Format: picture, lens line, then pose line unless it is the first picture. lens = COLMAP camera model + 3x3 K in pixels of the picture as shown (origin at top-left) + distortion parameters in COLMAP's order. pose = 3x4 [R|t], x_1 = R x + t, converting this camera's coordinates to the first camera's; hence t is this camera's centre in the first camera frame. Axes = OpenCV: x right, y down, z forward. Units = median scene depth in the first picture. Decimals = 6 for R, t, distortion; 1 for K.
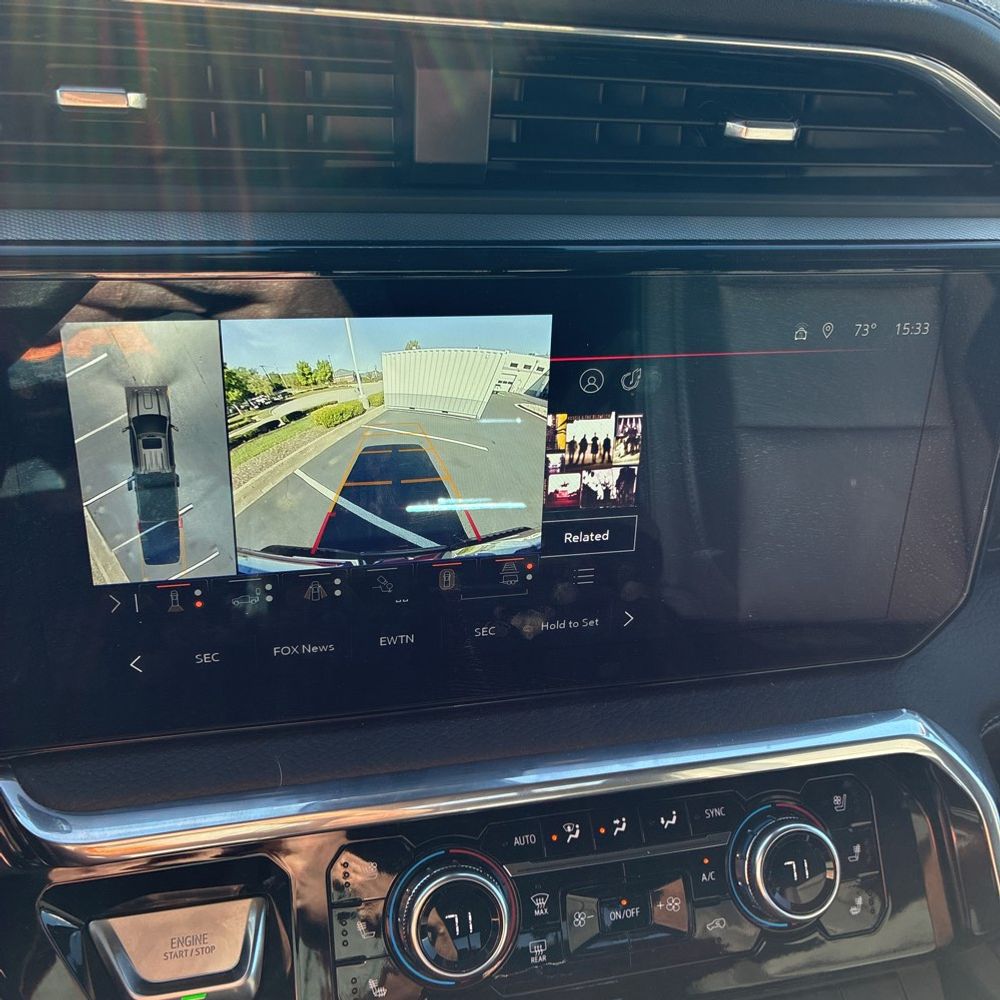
lens RADIAL K [[1009.7, 0, 541.6], [0, 1009.7, 503.4], [0, 0, 1]] dist [0.014026, 0.004256]
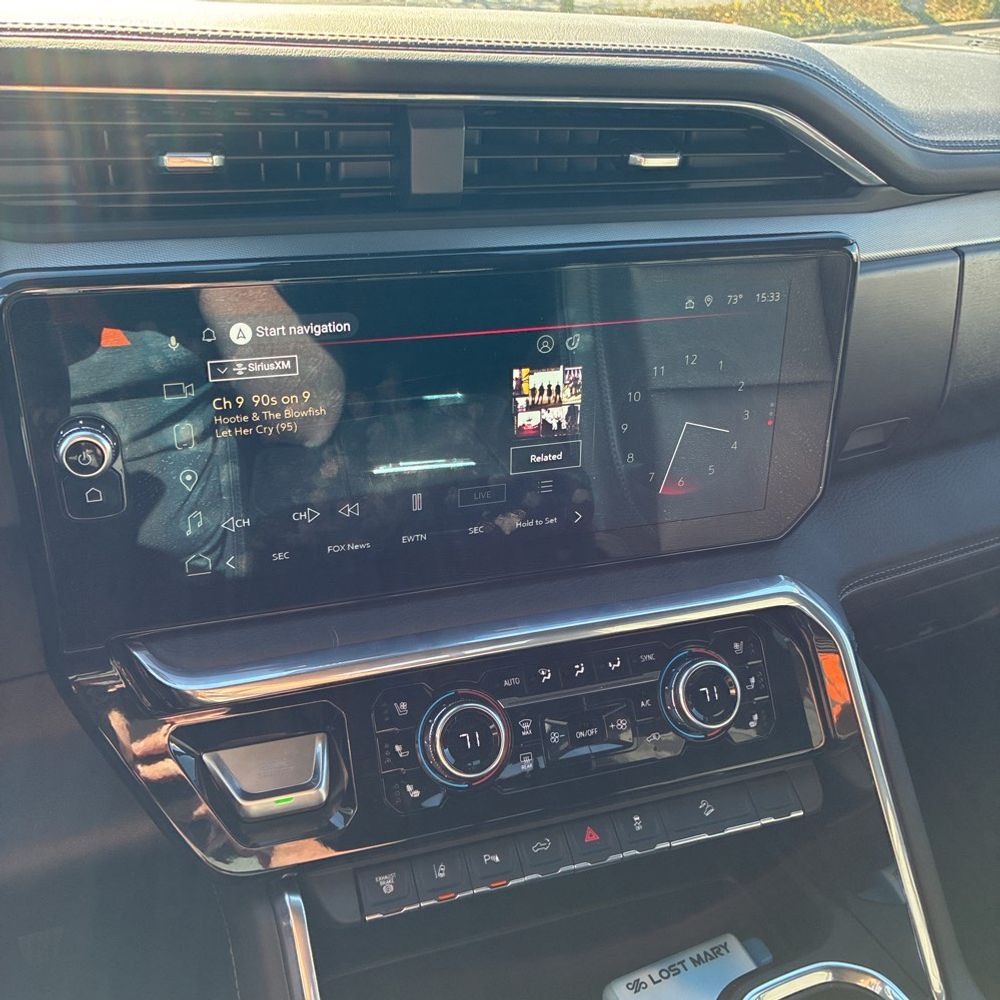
lens RADIAL K [[1005.3, 0, 497.7], [0, 1005.3, 500.1], [0, 0, 1]] dist [0.028720, -0.003466]
pose [[0.997910, -0.053197, 0.036682, -0.076281], [0.053187, 0.998584, 0.001248, 0.086758], [-0.036697, 0.000706, 0.999326, -0.386396]]
